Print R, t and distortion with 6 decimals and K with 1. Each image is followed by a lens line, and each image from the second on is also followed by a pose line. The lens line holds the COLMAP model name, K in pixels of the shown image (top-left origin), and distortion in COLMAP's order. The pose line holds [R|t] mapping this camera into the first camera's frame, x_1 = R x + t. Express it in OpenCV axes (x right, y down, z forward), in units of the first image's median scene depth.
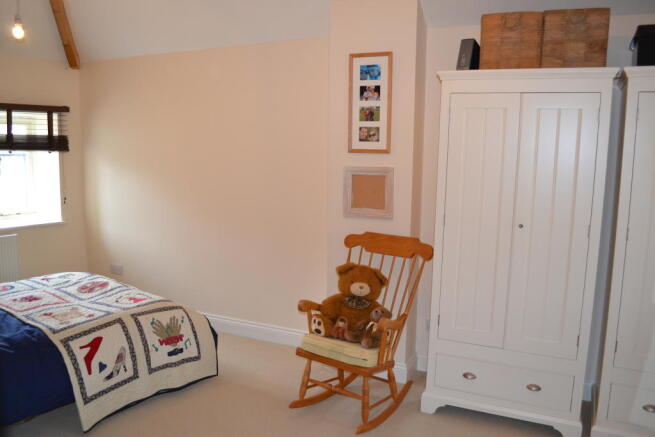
lens RADIAL K [[523.3, 0, 325.8], [0, 523.3, 219.0], [0, 0, 1]] dist [-0.081286, 0.003134]
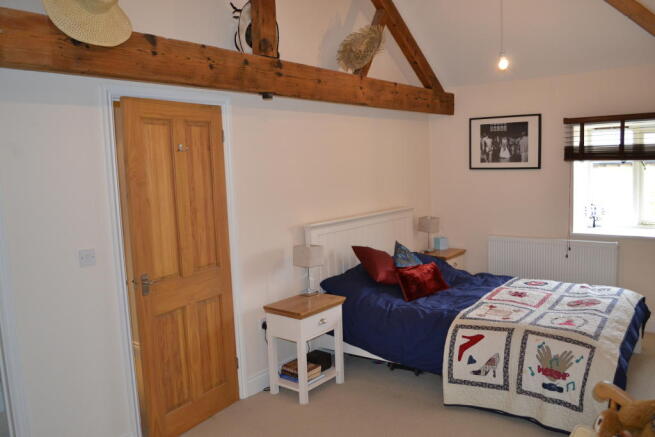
lens RADIAL K [[523.3, 0, 325.8], [0, 523.3, 219.0], [0, 0, 1]] dist [-0.081286, 0.003134]
pose [[-0.050825, 0.088944, -0.994739, 0.583955], [-0.090530, 0.991515, 0.093281, -0.079744], [0.994596, 0.094795, -0.042342, 0.617396]]
